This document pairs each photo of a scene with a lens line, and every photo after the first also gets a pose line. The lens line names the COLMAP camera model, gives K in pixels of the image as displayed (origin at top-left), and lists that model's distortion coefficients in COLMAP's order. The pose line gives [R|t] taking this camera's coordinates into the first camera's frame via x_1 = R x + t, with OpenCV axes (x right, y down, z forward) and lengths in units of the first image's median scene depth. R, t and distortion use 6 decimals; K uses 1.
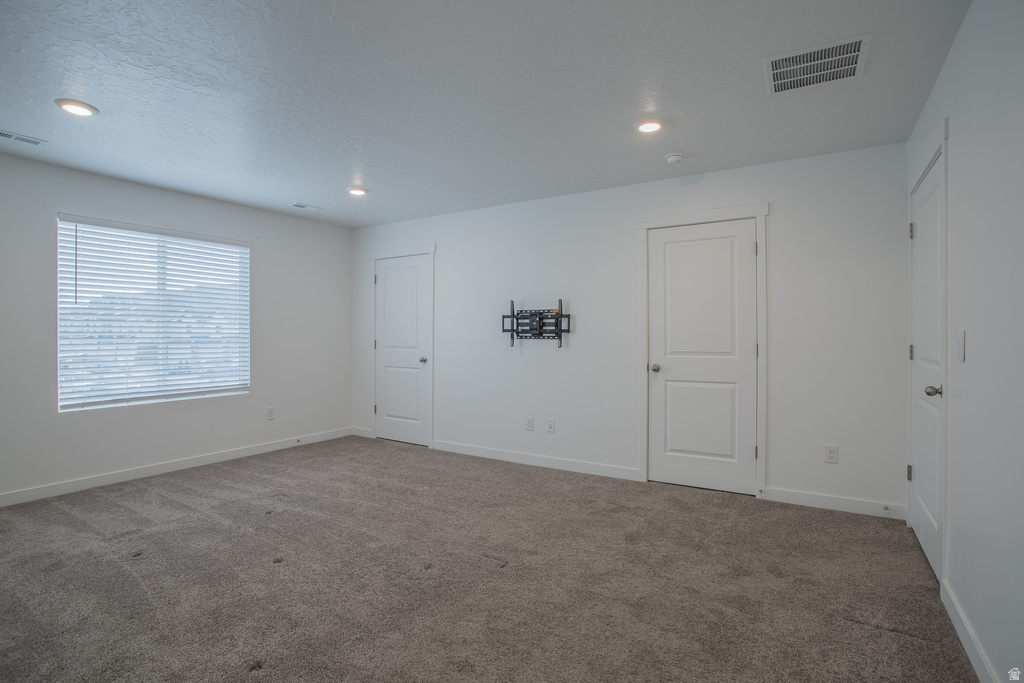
lens RADIAL K [[502.1, 0, 510.6], [0, 502.1, 338.7], [0, 0, 1]] dist [-0.065055, 0.025658]
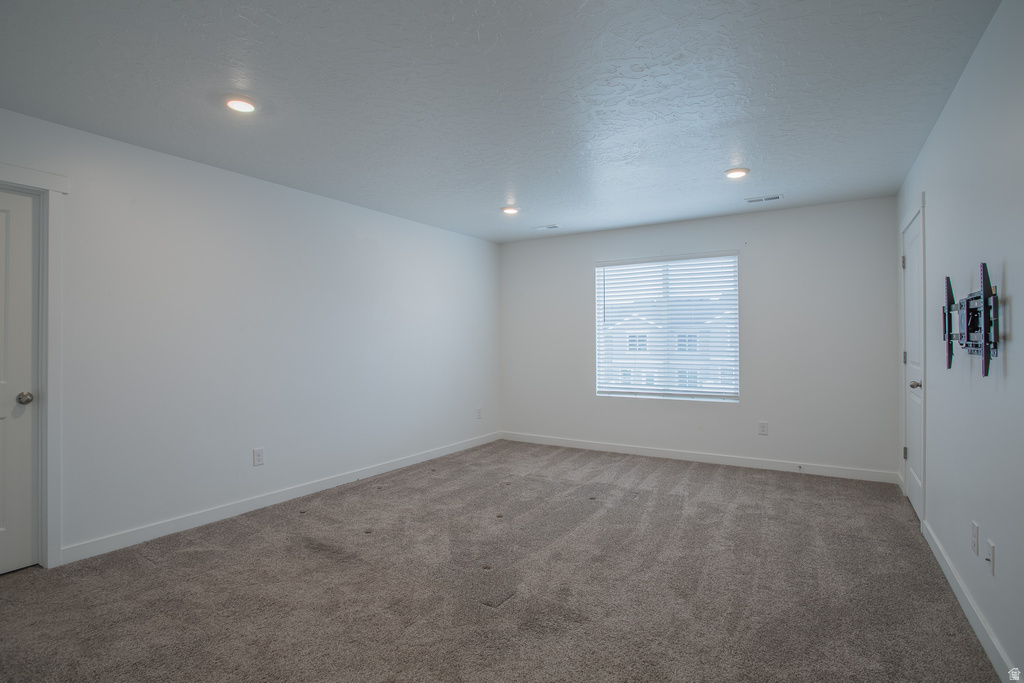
lens RADIAL K [[502.1, 0, 508.0], [0, 502.1, 331.2], [0, 0, 1]] dist [-0.065055, 0.025658]
pose [[-0.000820, -0.021167, -0.999776, 0.634311], [-0.007511, 0.999748, -0.021160, -0.010710], [0.999971, 0.007491, -0.000978, 0.738719]]
